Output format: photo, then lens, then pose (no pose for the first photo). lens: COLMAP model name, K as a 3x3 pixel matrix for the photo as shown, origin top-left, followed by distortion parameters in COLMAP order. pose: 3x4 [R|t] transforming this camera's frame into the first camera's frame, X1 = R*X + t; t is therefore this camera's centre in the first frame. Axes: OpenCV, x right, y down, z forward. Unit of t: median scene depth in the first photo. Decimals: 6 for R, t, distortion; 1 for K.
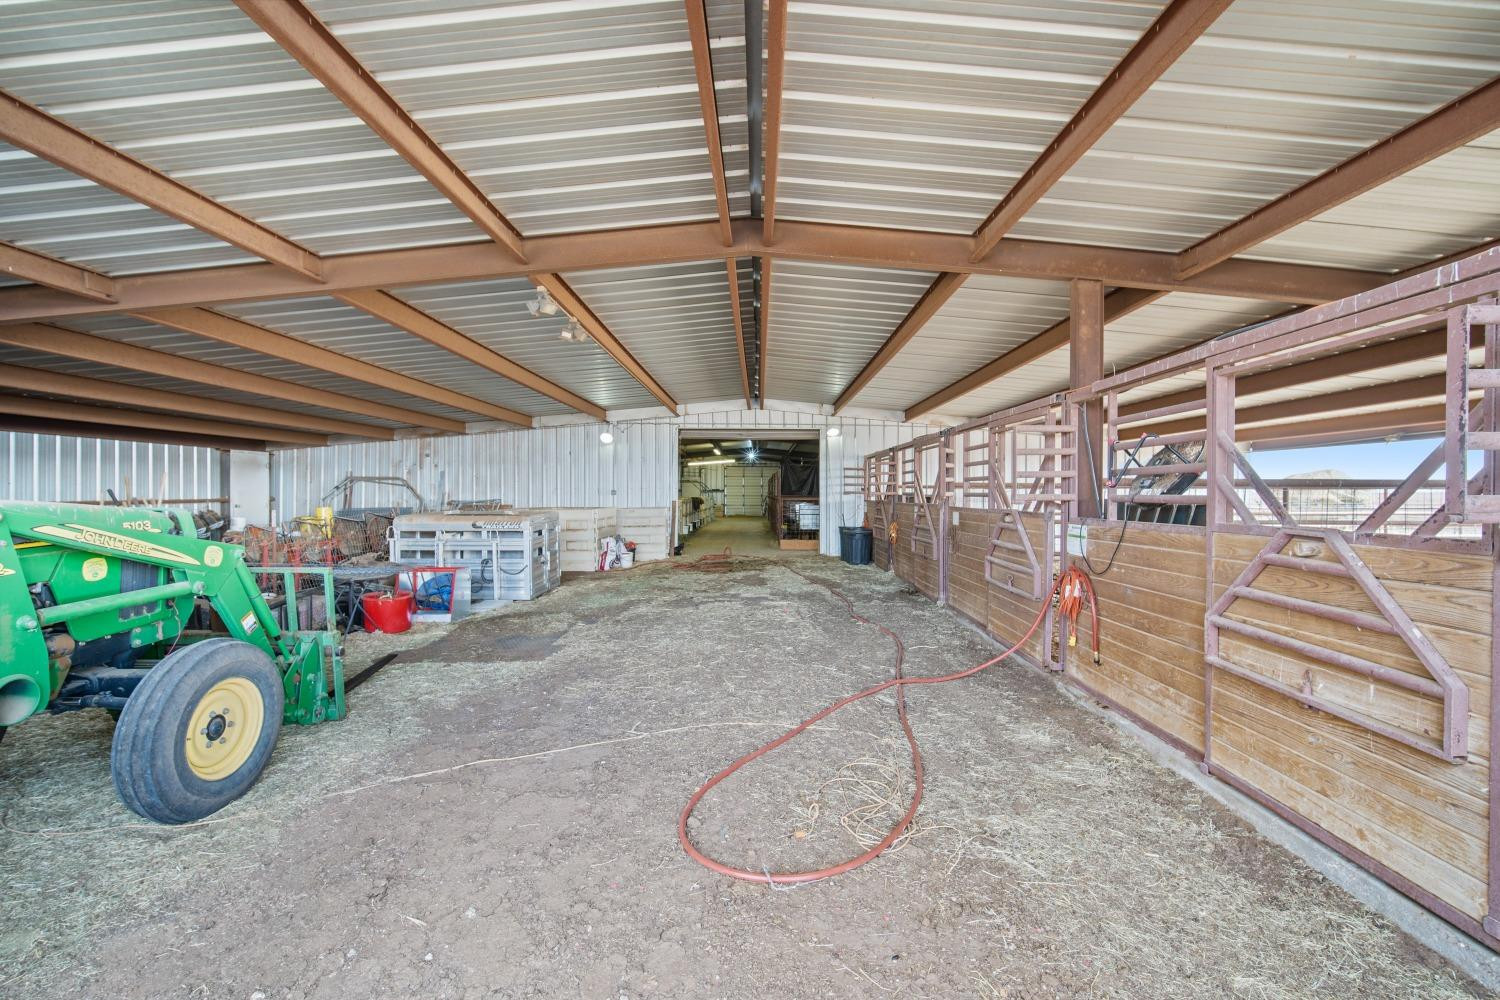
lens RADIAL K [[658.5, 0, 751.6], [0, 658.5, 488.7], [0, 0, 1]] dist [-0.006667, 0.000220]
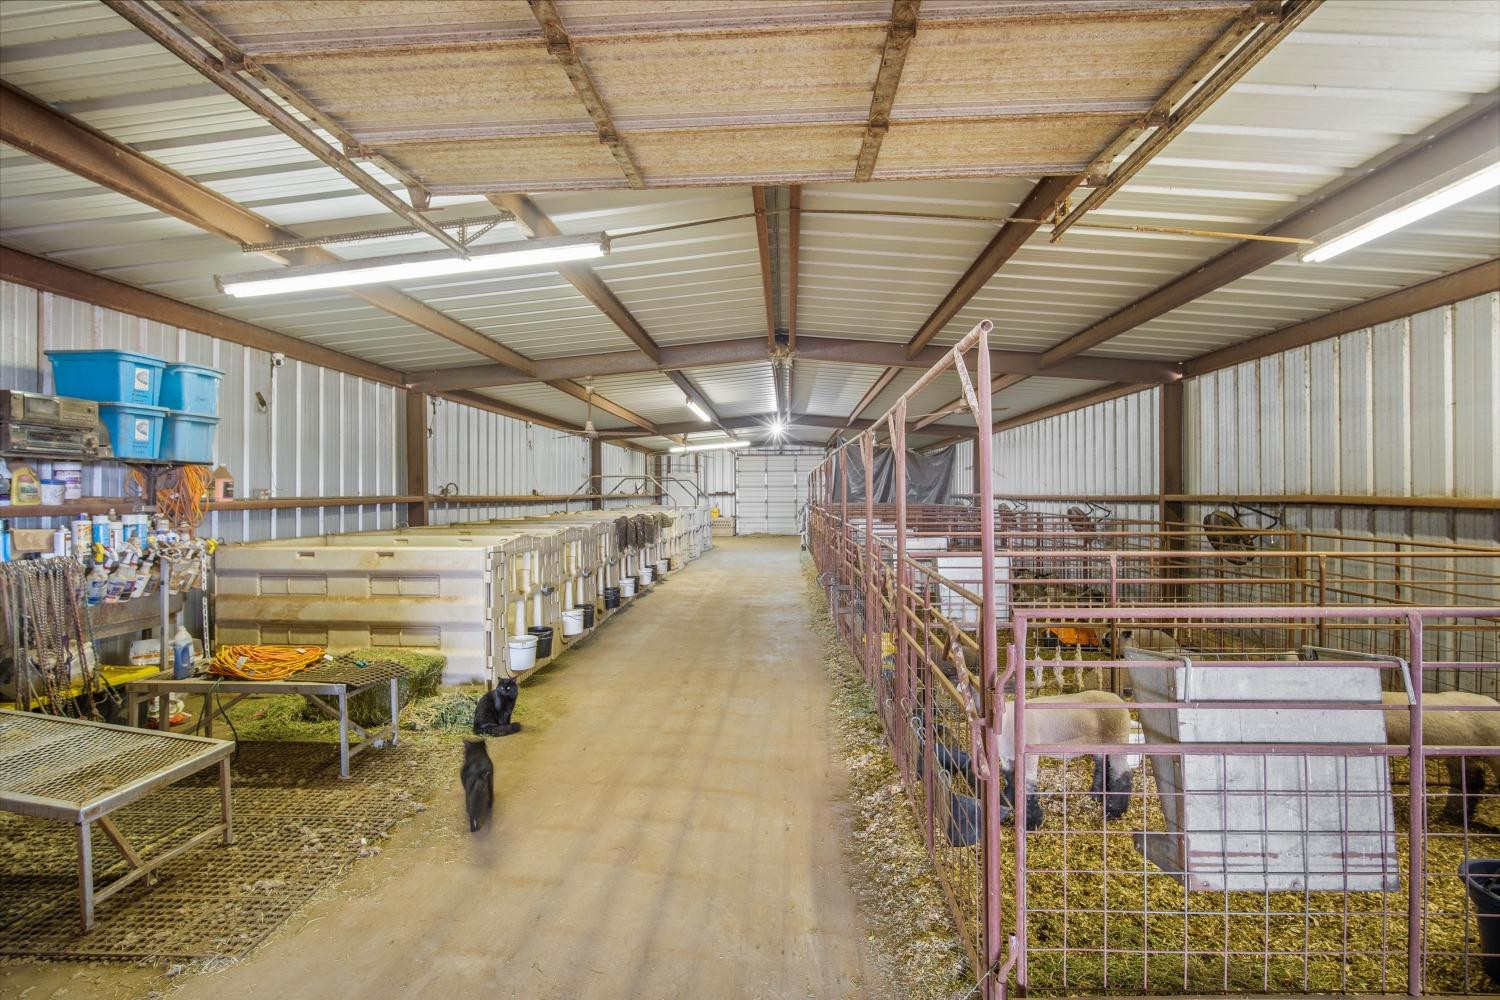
lens RADIAL K [[658.5, 0, 751.6], [0, 658.5, 488.7], [0, 0, 1]] dist [-0.006667, 0.000220]
pose [[0.998785, -0.006514, -0.048842, 0.004274], [0.006378, 0.999975, -0.002938, -0.000196], [0.048859, 0.002623, 0.998802, 0.386583]]
